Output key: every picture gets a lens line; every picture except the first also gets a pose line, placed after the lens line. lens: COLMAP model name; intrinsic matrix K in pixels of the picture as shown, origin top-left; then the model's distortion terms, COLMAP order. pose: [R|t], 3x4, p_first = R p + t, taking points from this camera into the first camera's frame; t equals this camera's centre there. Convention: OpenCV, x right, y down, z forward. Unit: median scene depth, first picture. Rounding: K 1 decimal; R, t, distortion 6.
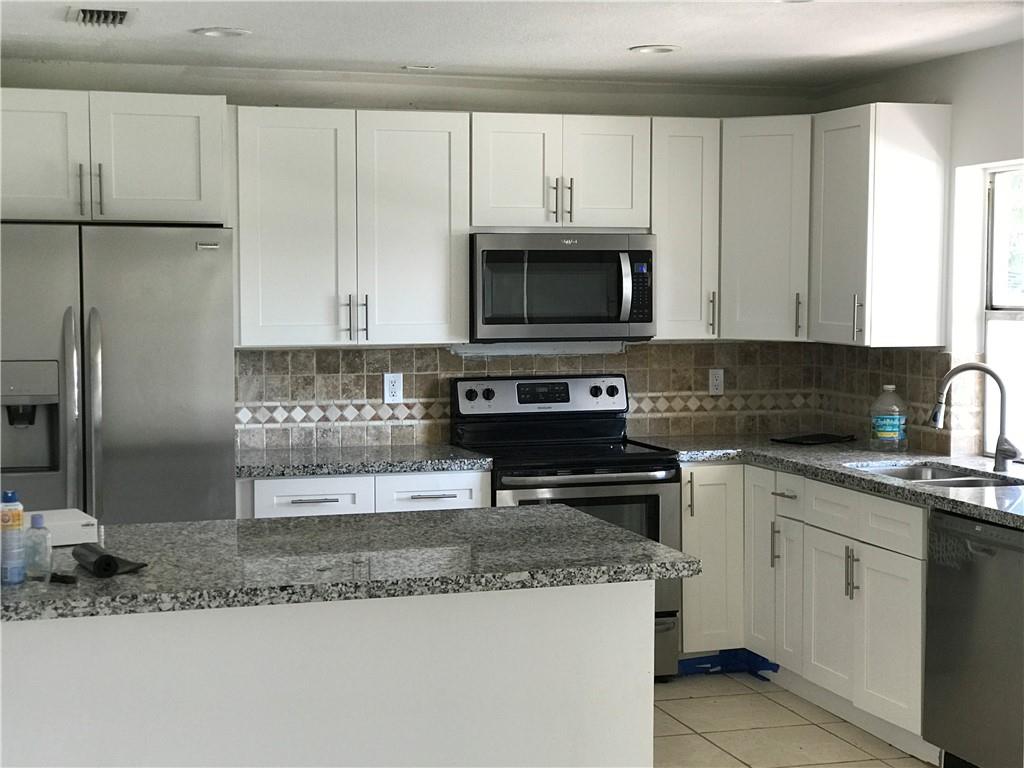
lens RADIAL K [[1689.9, 0, 512.0], [0, 1689.9, 384.0], [0, 0, 1]] dist [-0.019264, 0.671742]
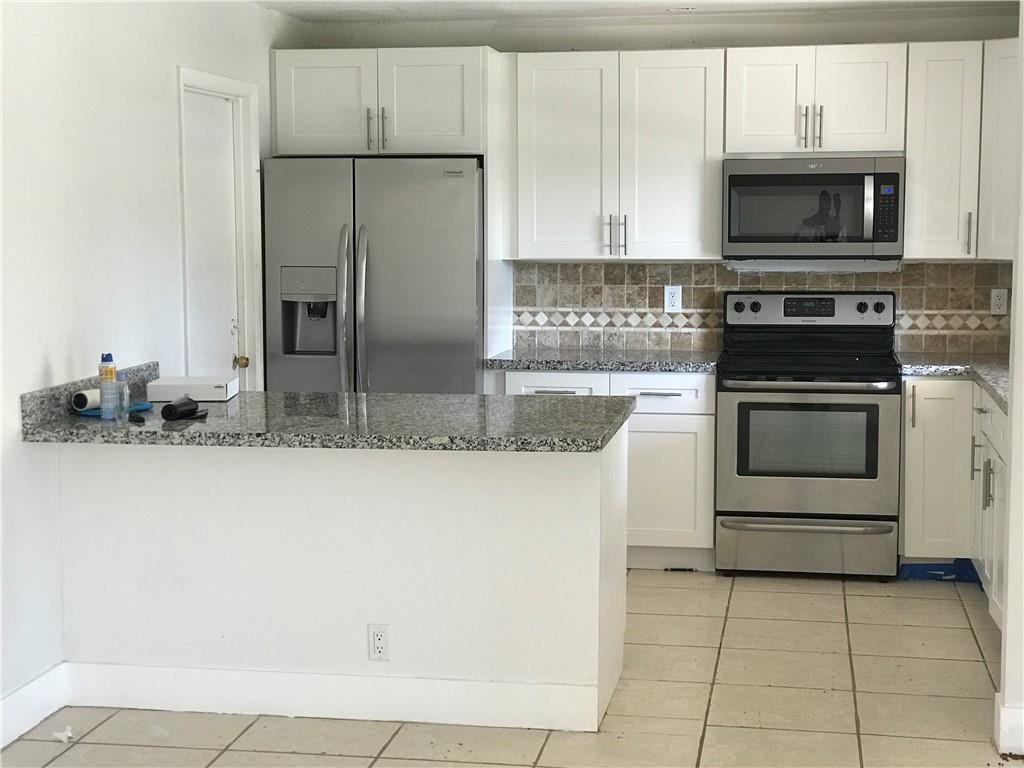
lens RADIAL K [[1689.9, 0, 512.0], [0, 1689.9, 384.0], [0, 0, 1]] dist [-0.019264, 0.671742]
pose [[0.885549, 0.047580, -0.462103, 0.365115], [-0.027142, 0.998341, 0.050780, 0.004819], [0.463753, -0.032426, 0.885371, -0.043458]]
